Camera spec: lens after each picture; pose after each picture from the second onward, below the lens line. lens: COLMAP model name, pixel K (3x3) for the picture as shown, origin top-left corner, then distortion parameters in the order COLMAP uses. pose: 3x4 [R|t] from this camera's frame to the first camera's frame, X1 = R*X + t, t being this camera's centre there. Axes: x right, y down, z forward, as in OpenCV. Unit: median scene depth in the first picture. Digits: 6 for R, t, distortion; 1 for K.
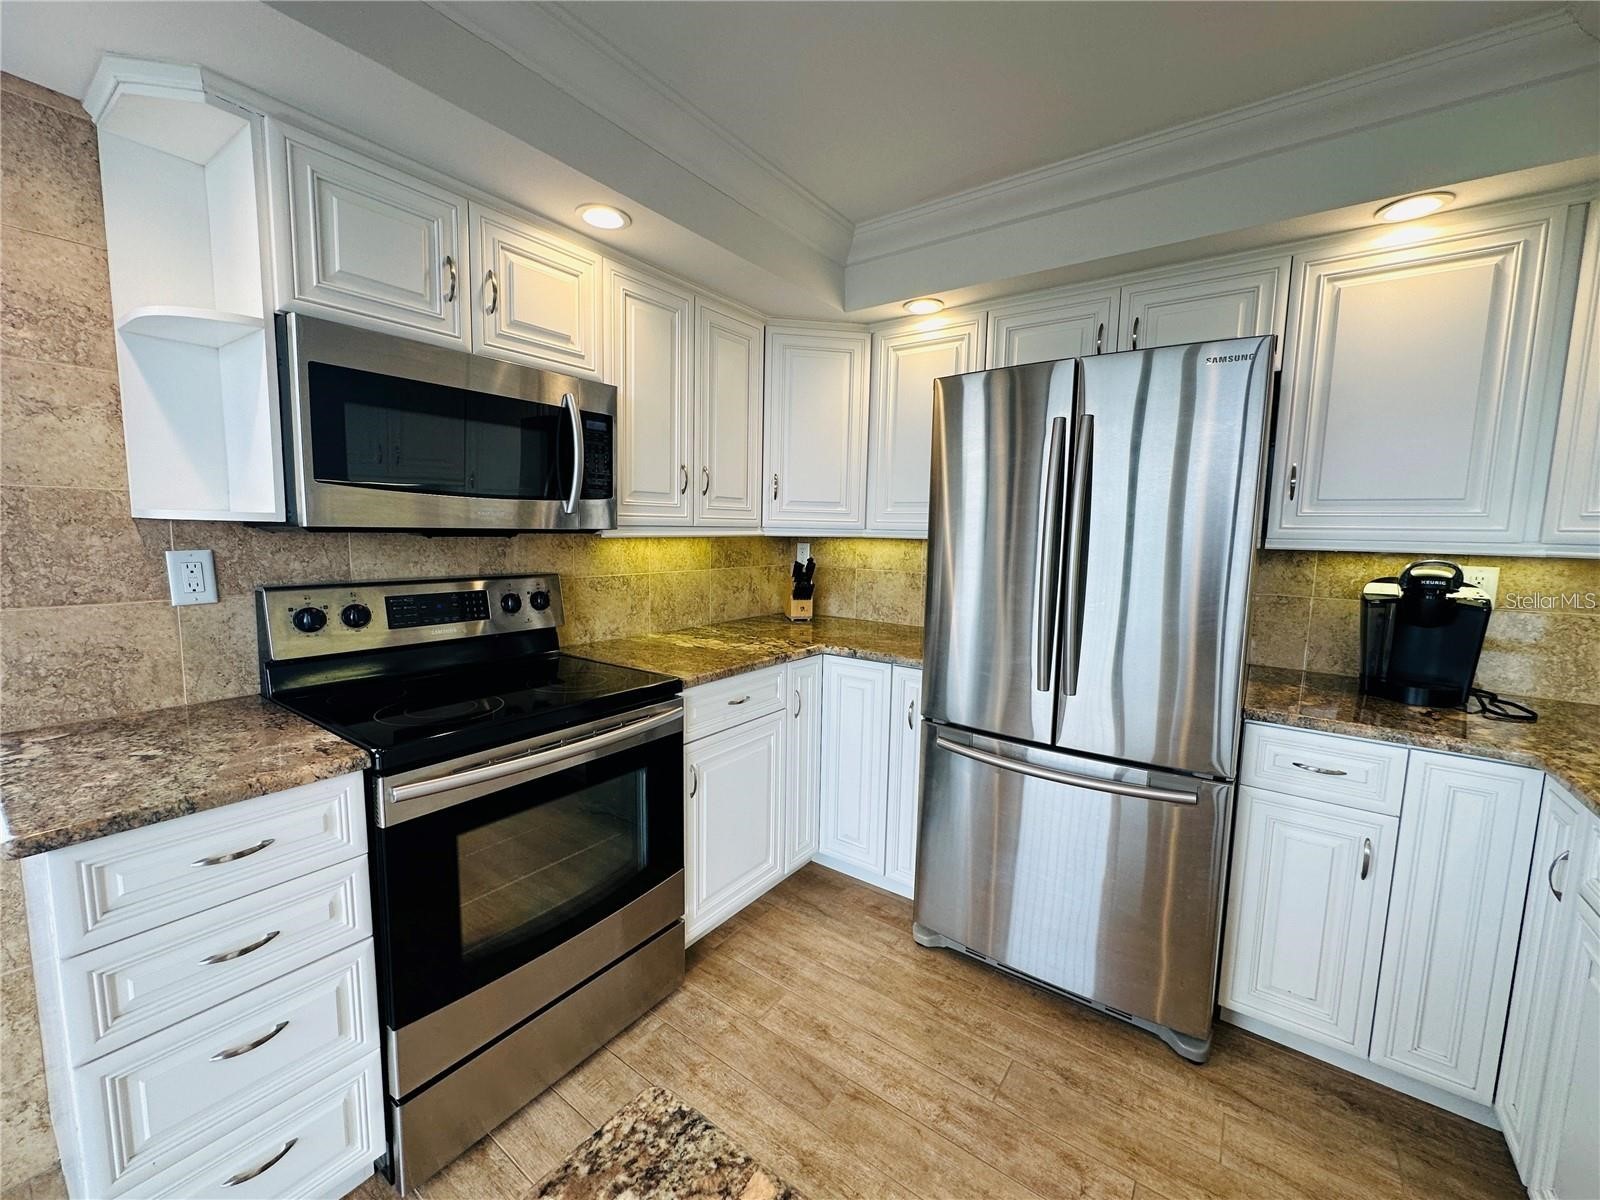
lens RADIAL K [[640.9, 0, 799.8], [0, 640.9, 599.1], [0, 0, 1]] dist [-0.003691, 0.000338]
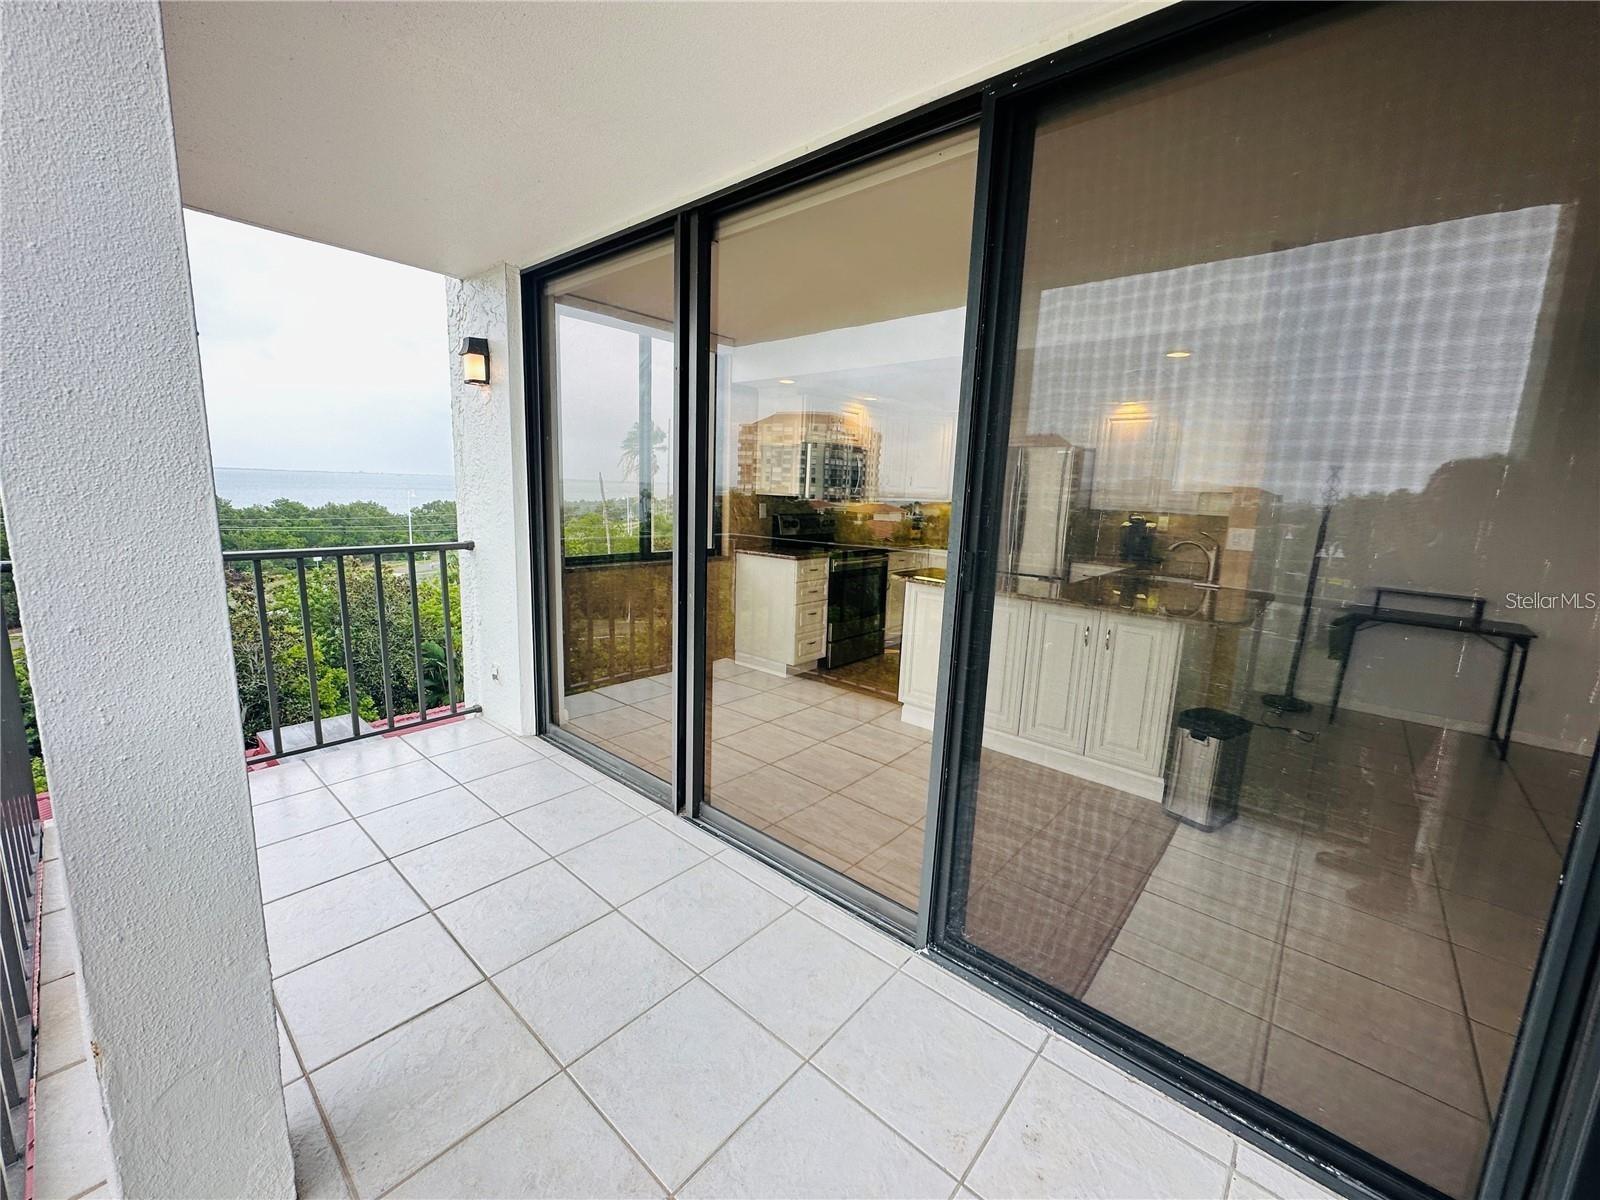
lens RADIAL K [[640.9, 0, 793.9], [0, 640.9, 592.8], [0, 0, 1]] dist [-0.003691, 0.000338]
pose [[0.995403, 0.028817, -0.091337, -0.367781], [-0.024118, 0.998349, 0.052140, 0.199528], [0.092689, -0.049697, 0.994454, -2.238404]]
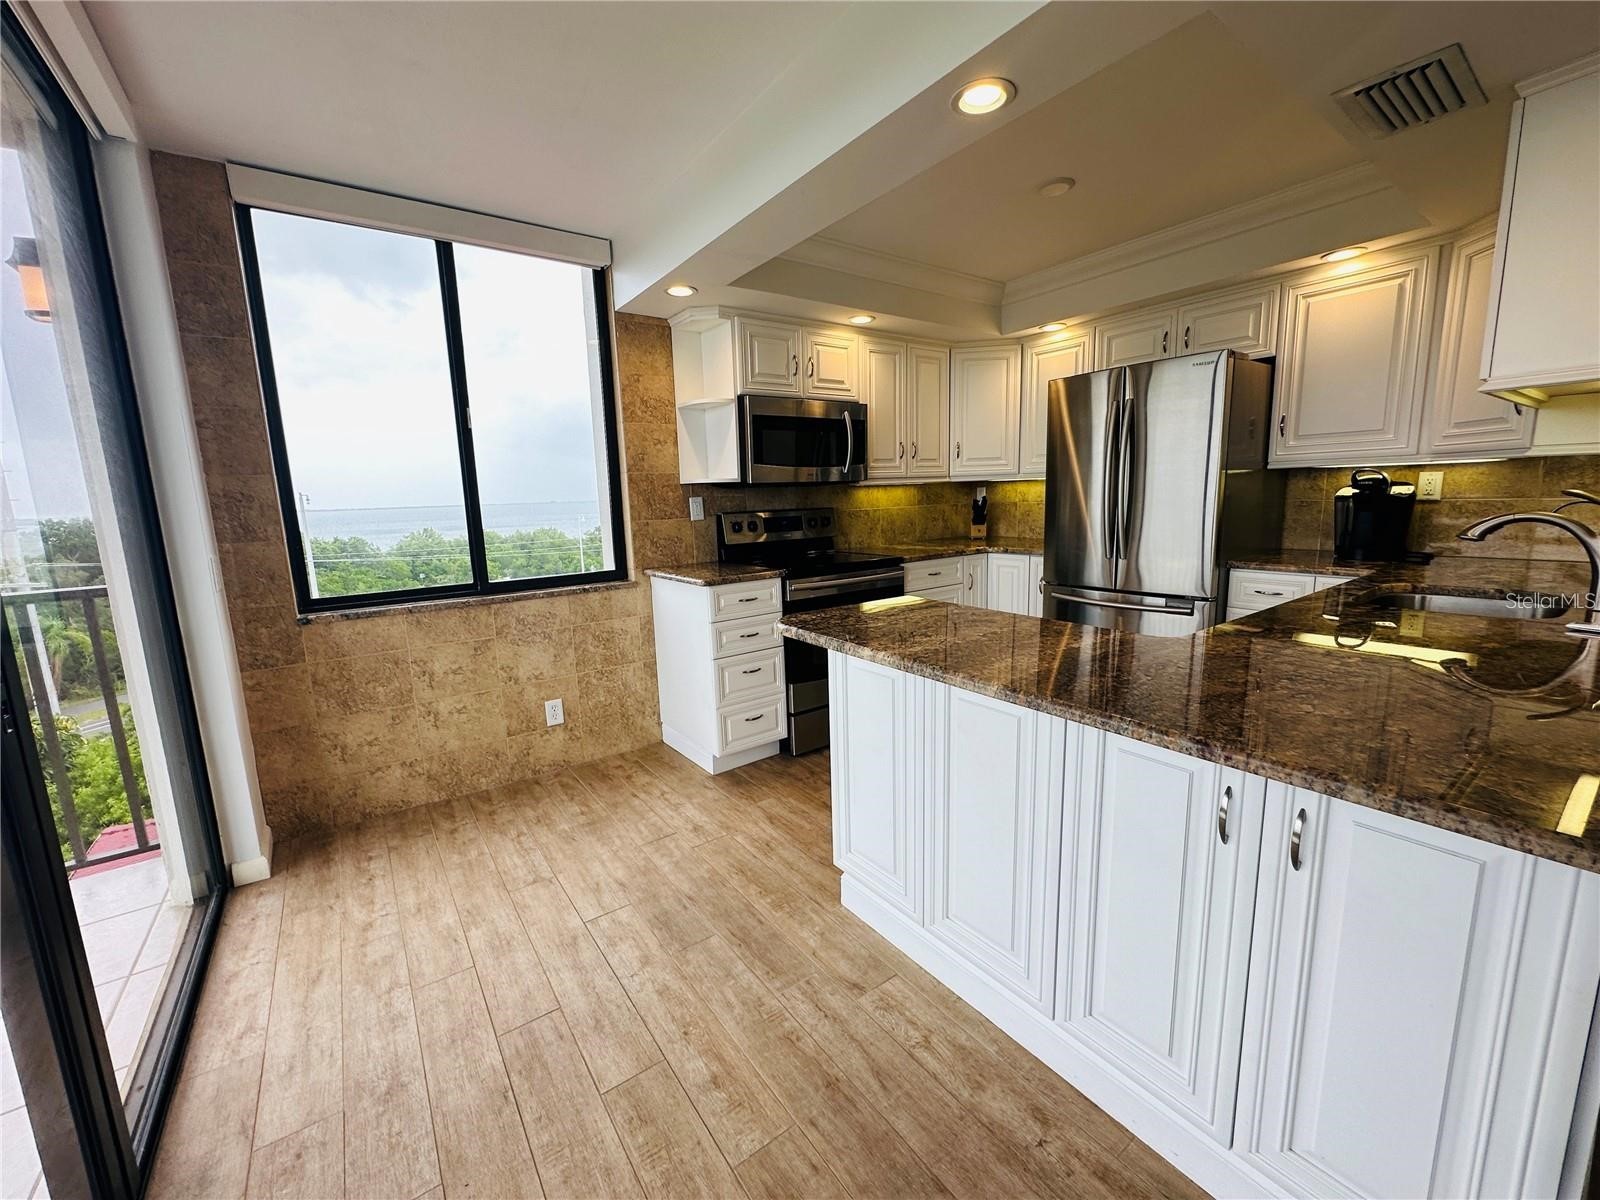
lens RADIAL K [[640.9, 0, 799.1], [0, 640.9, 599.5], [0, 0, 1]] dist [-0.003691, 0.000338]
pose [[0.950013, 0.000414, -0.312210, 0.126109], [0.017263, 0.998400, 0.053852, 0.153548], [0.311733, -0.056550, 0.948486, -0.978218]]
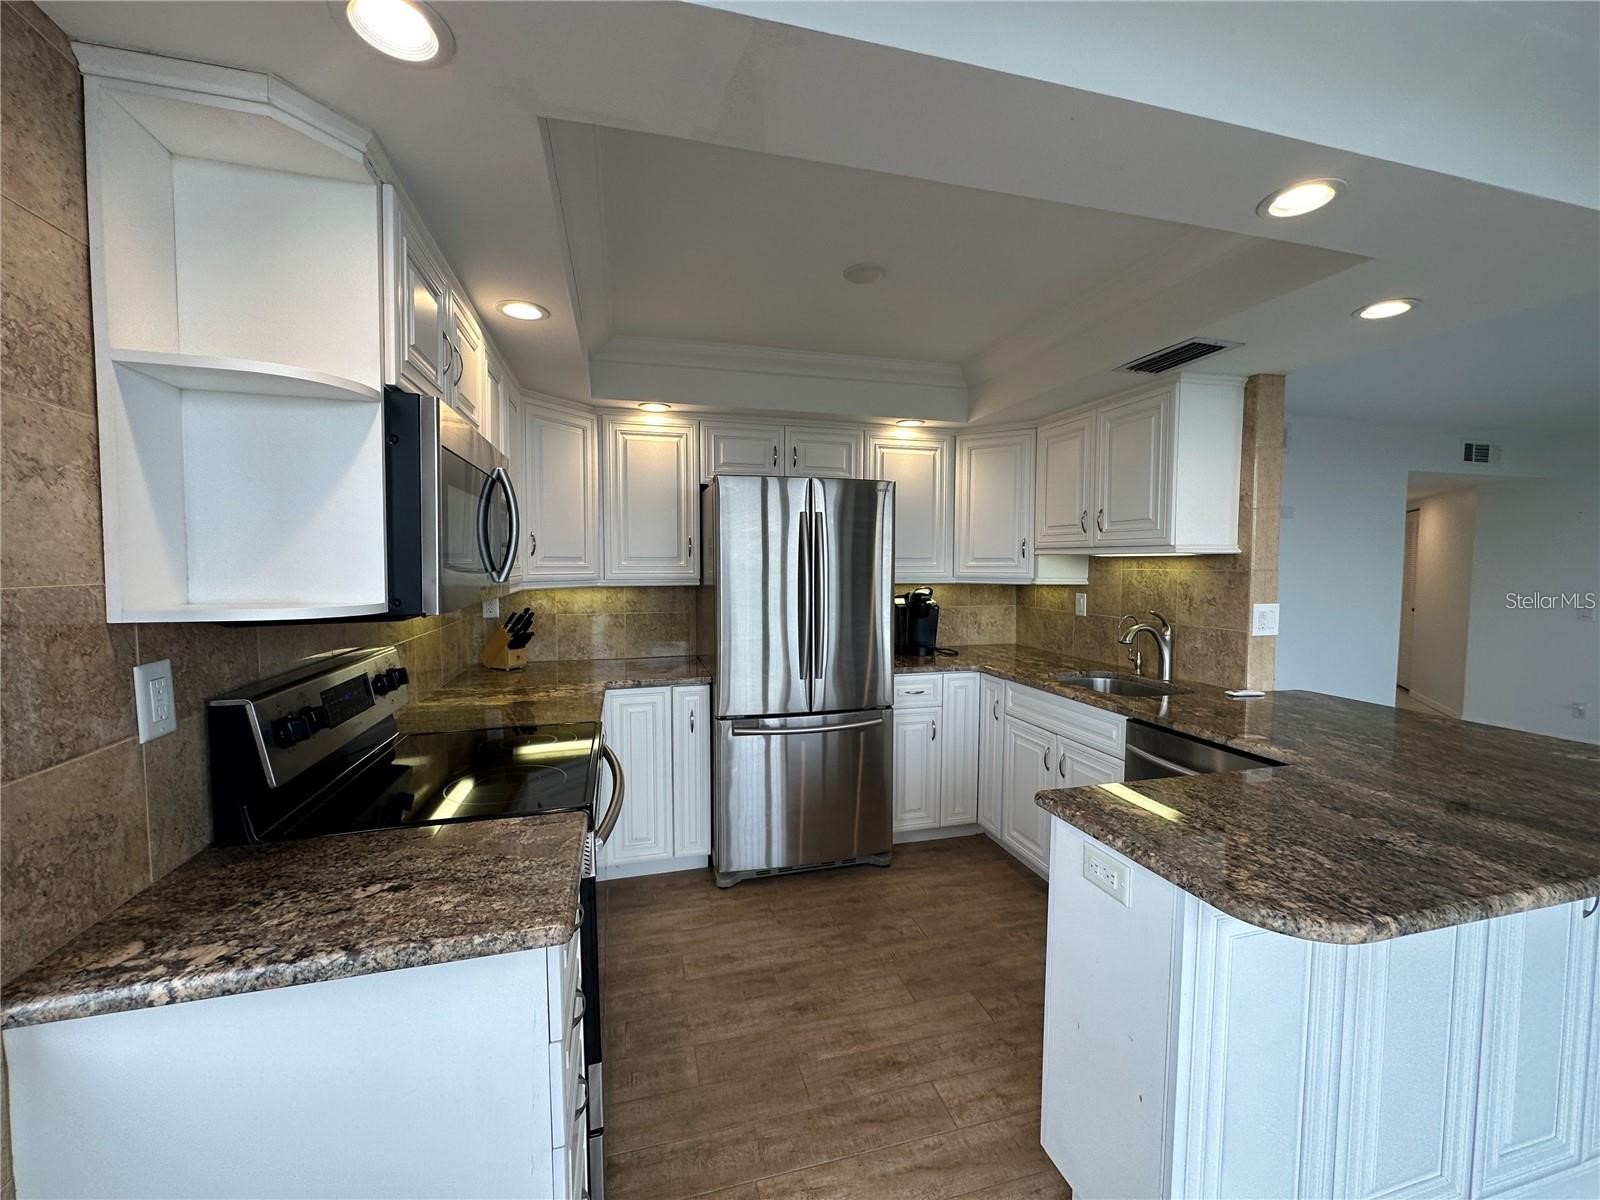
lens RADIAL K [[640.9, 0, 804.9], [0, 640.9, 599.5], [0, 0, 1]] dist [-0.003691, 0.000338]
pose [[0.619083, -0.065423, 0.782596, -0.898159], [0.097980, 0.995172, 0.005685, -0.067222], [-0.779190, 0.073159, 0.622504, -0.015551]]
